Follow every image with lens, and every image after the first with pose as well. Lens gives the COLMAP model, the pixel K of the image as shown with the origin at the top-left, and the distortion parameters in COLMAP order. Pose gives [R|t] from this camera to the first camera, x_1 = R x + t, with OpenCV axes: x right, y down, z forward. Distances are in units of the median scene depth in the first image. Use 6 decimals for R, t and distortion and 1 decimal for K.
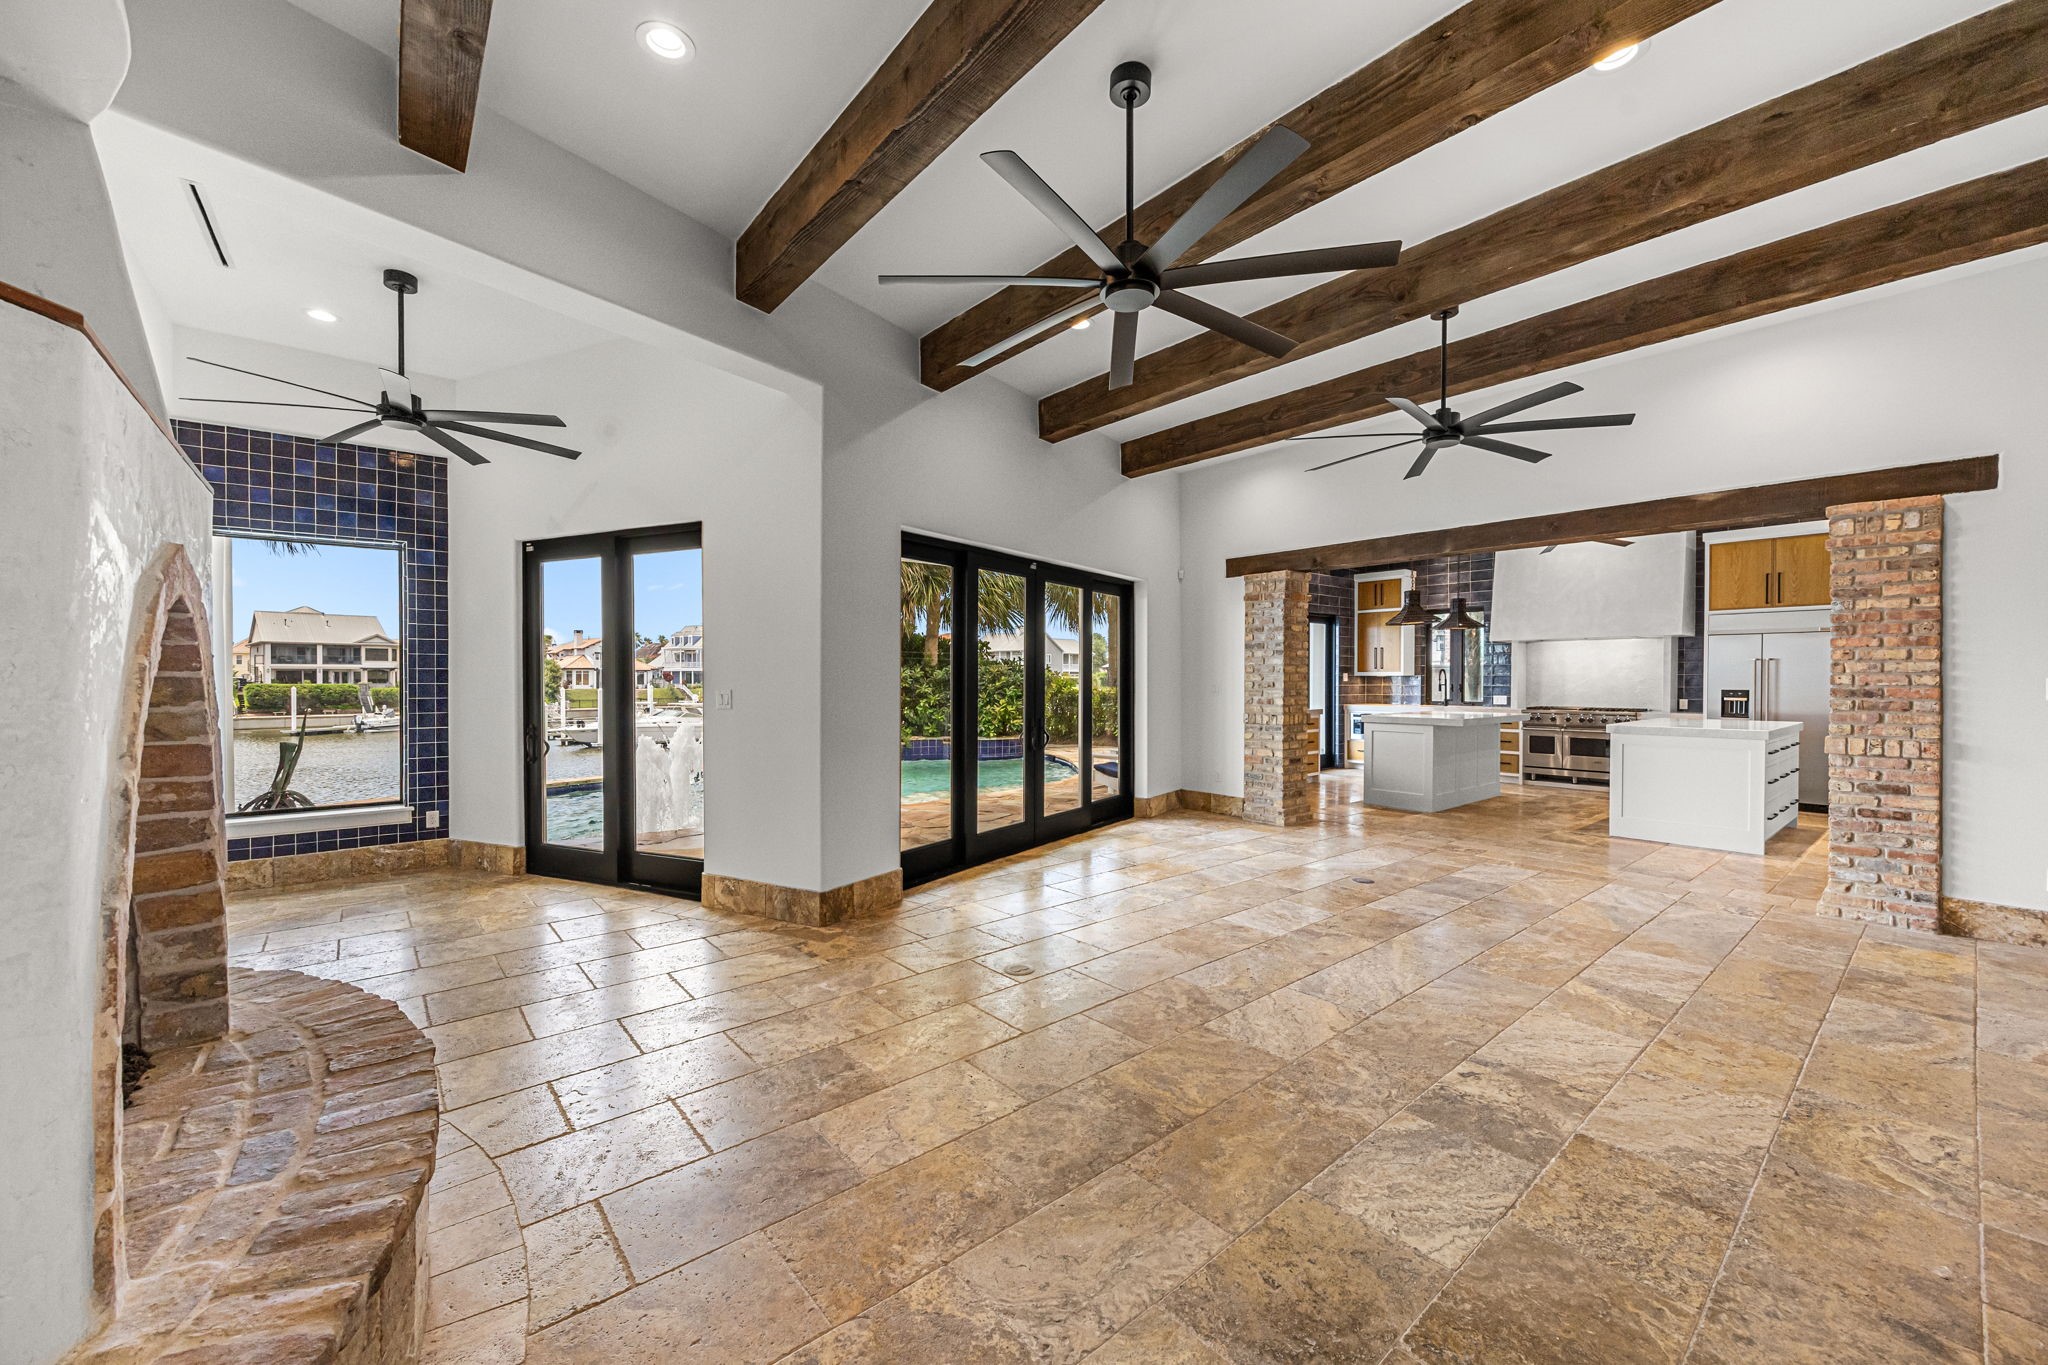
lens RADIAL K [[789.4, 0, 1007.0], [0, 789.4, 668.2], [0, 0, 1]] dist [-0.002192, -0.000186]
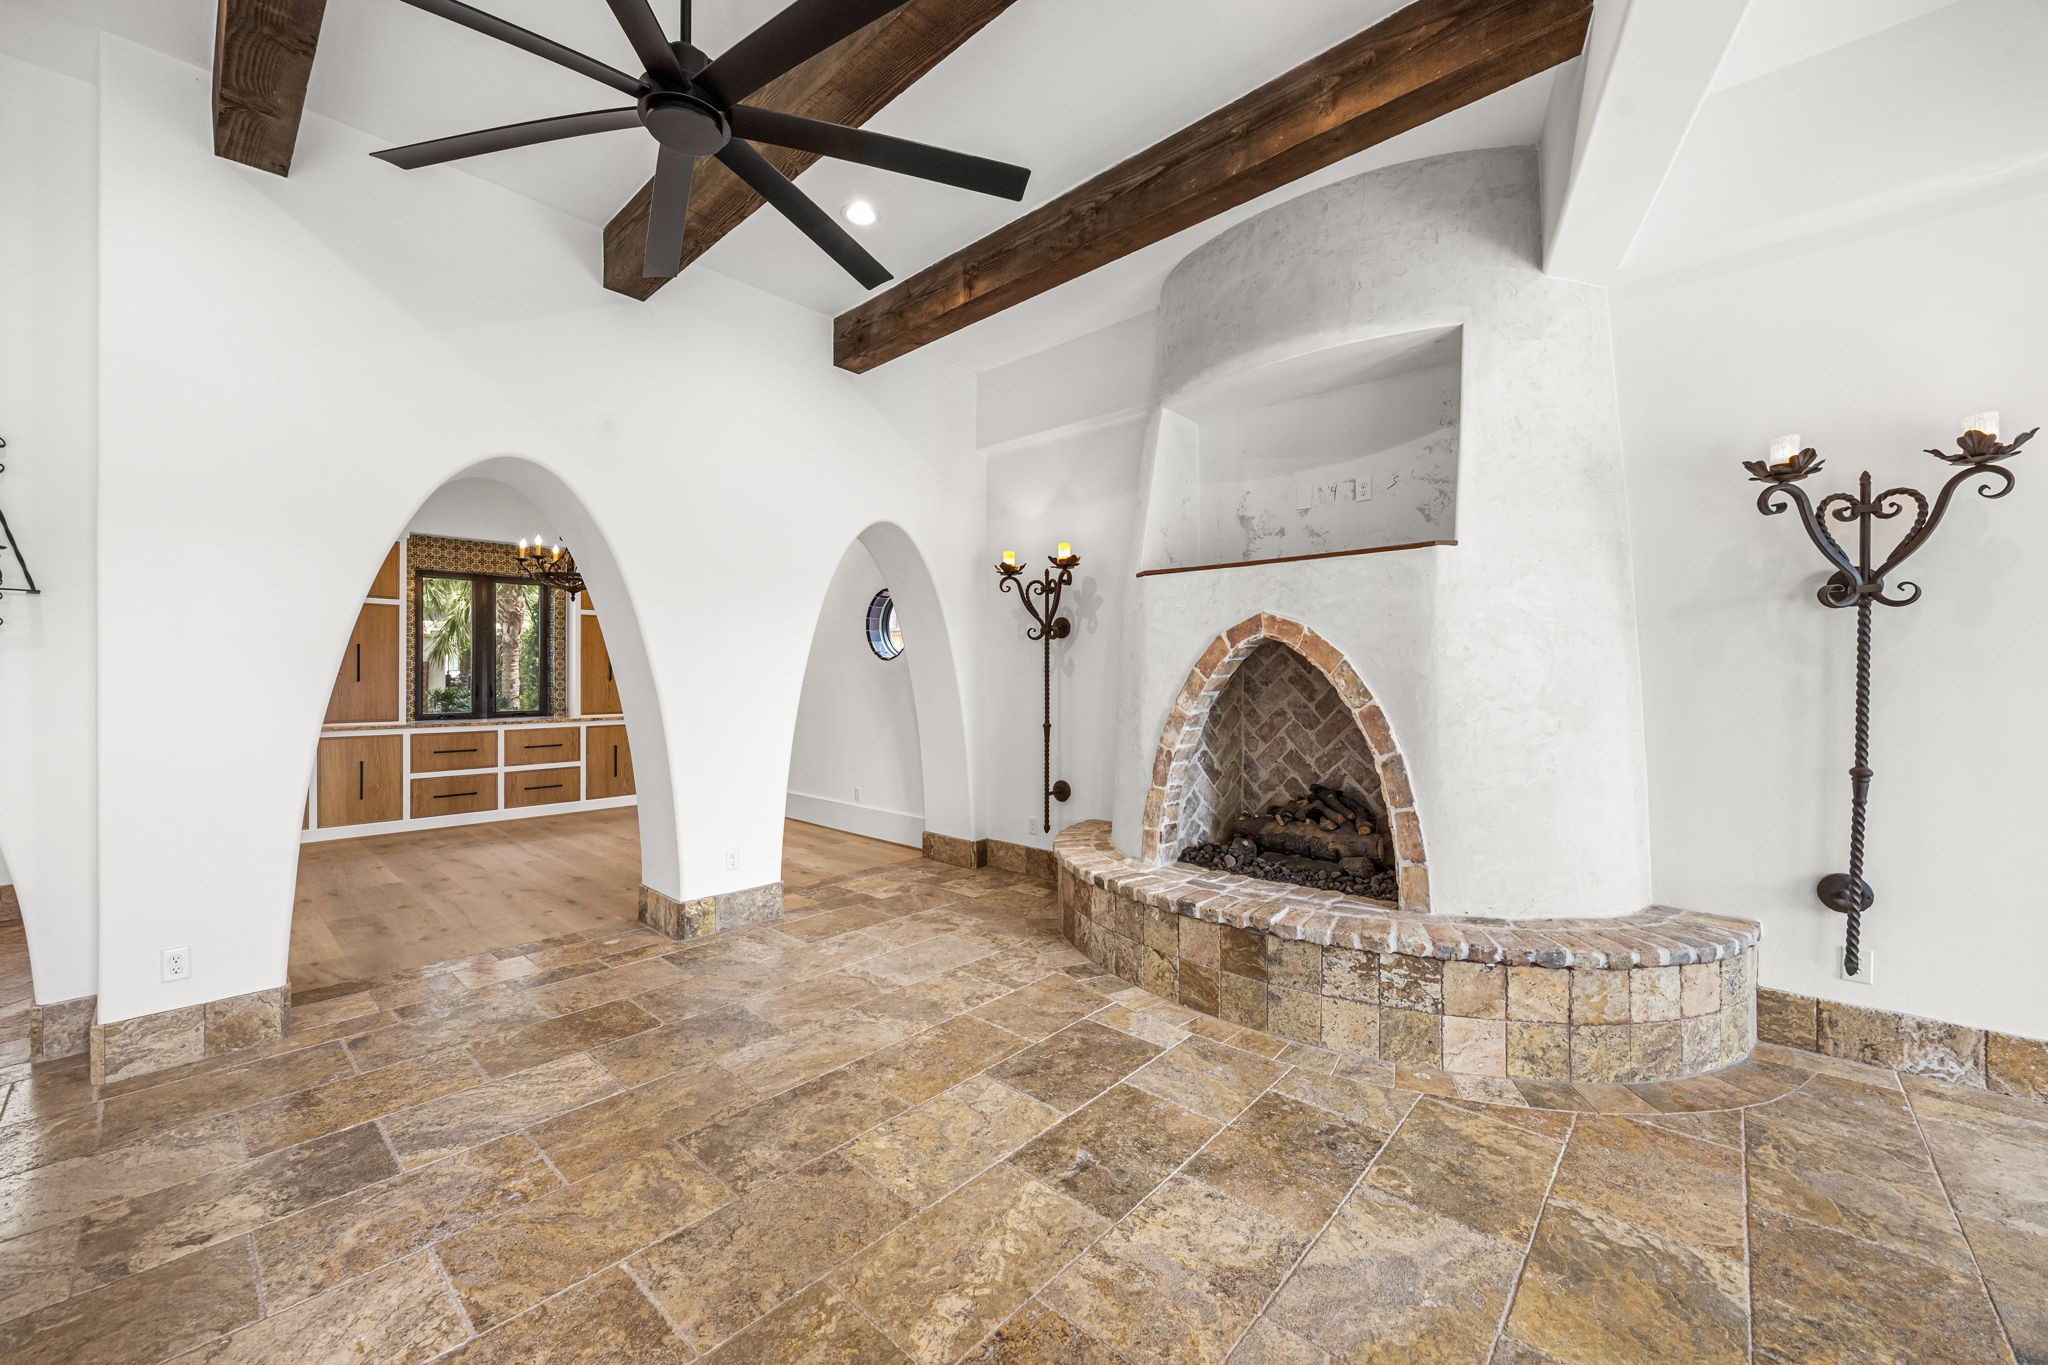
lens RADIAL K [[789.4, 0, 1008.0], [0, 789.4, 671.5], [0, 0, 1]] dist [-0.002192, -0.000186]
pose [[-0.990713, 0.001740, -0.135957, -0.023003], [0.003630, 0.999900, -0.013658, 0.012716], [0.135919, -0.014025, -0.990621, 1.083924]]
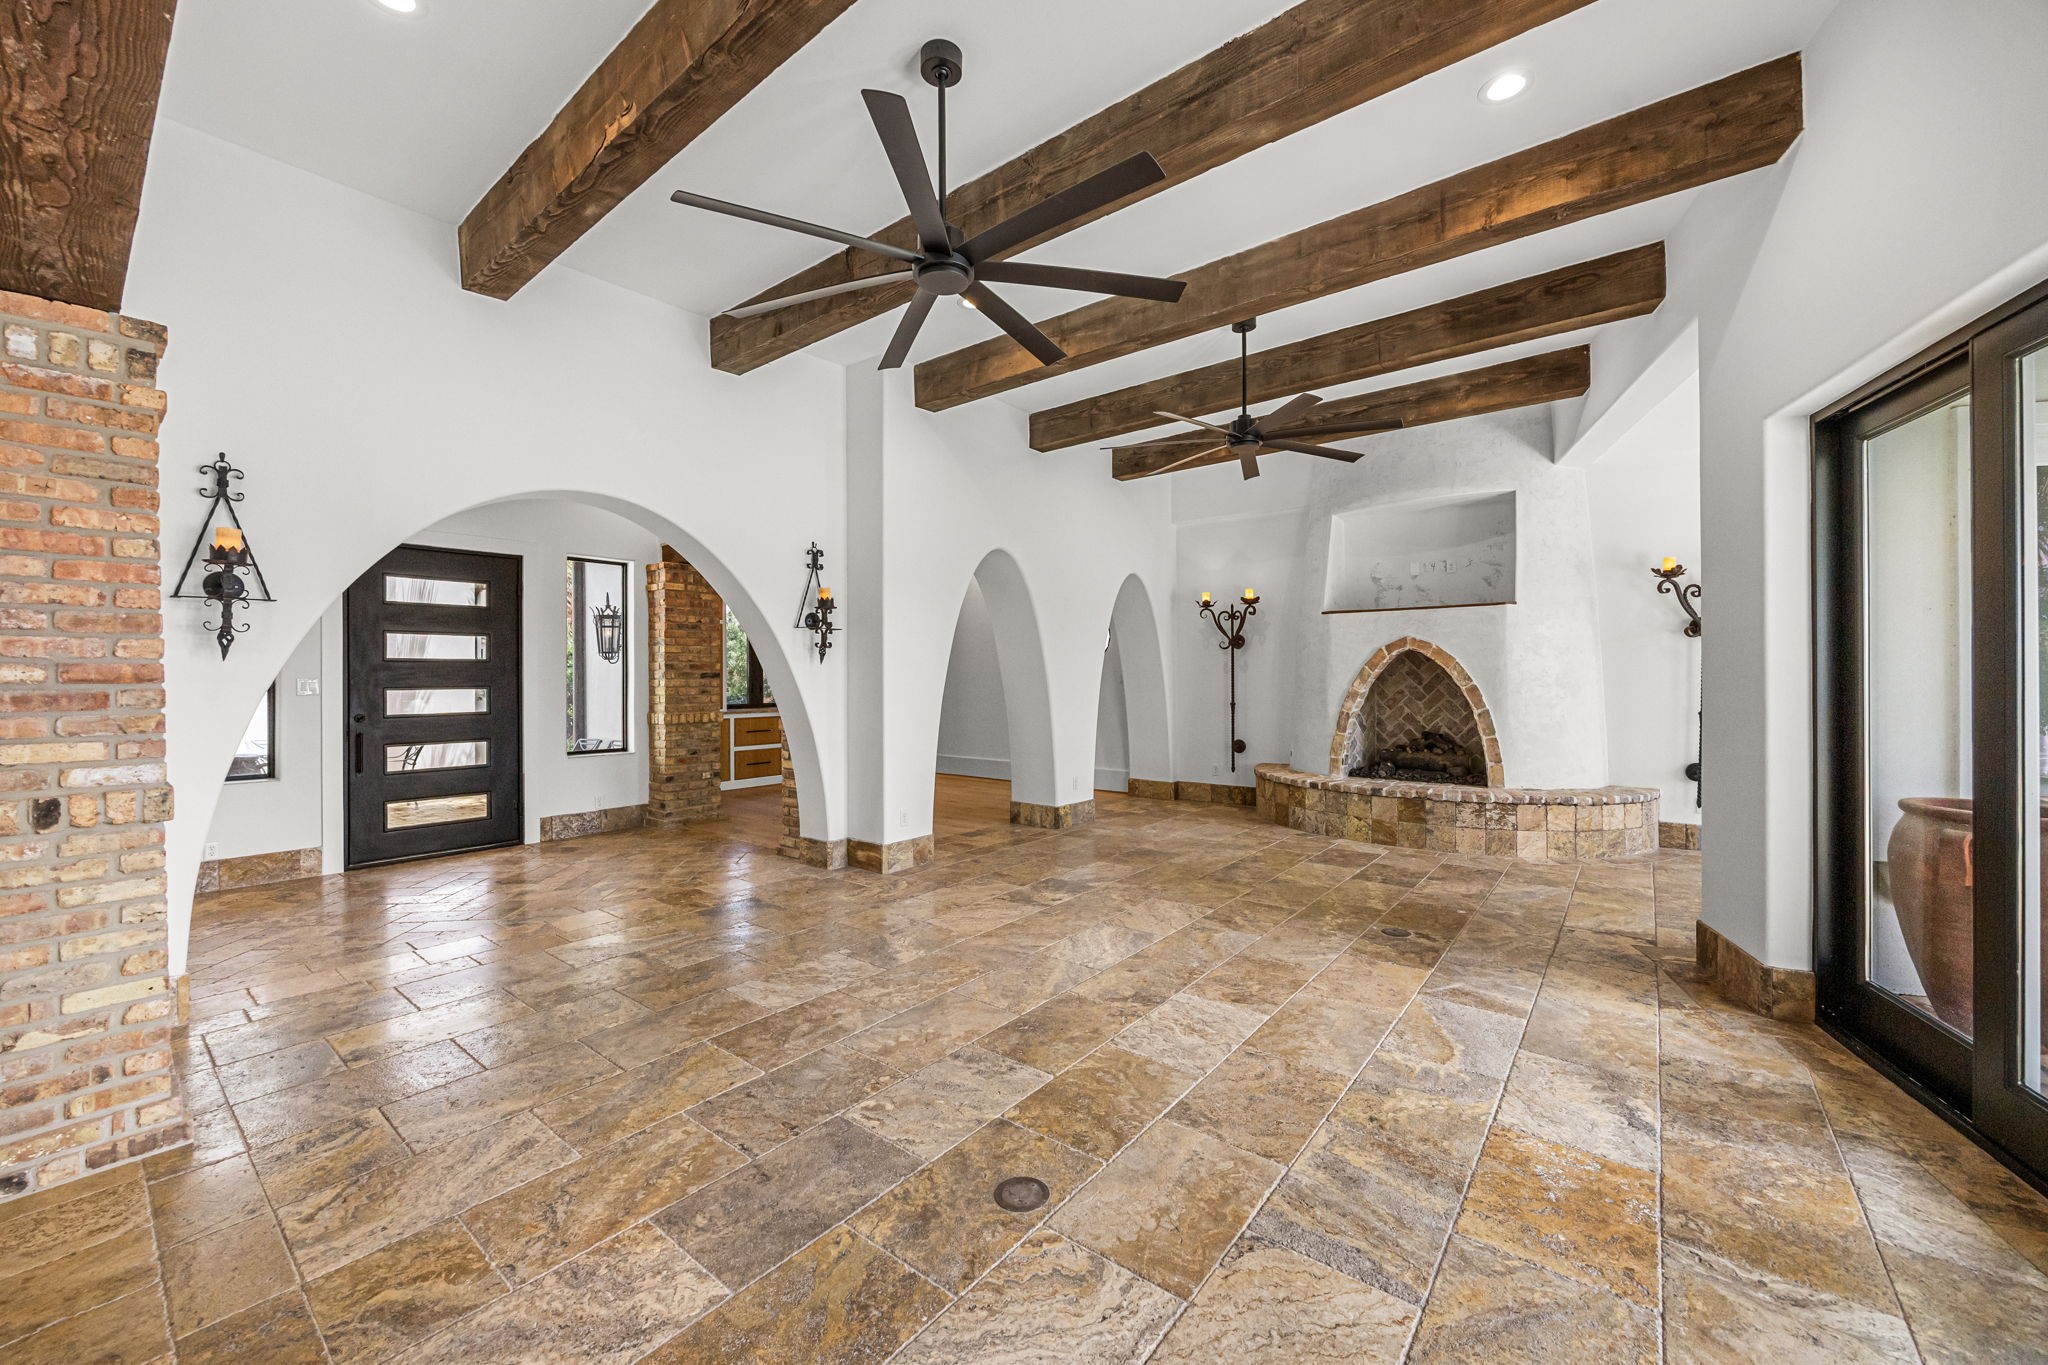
lens RADIAL K [[789.4, 0, 1006.5], [0, 789.4, 673.8], [0, 0, 1]] dist [-0.002192, -0.000186]
pose [[-0.979677, 0.005758, -0.200498, 0.623907], [0.008739, 0.999864, -0.013991, 0.027618], [0.200390, -0.015459, -0.979594, 1.609796]]
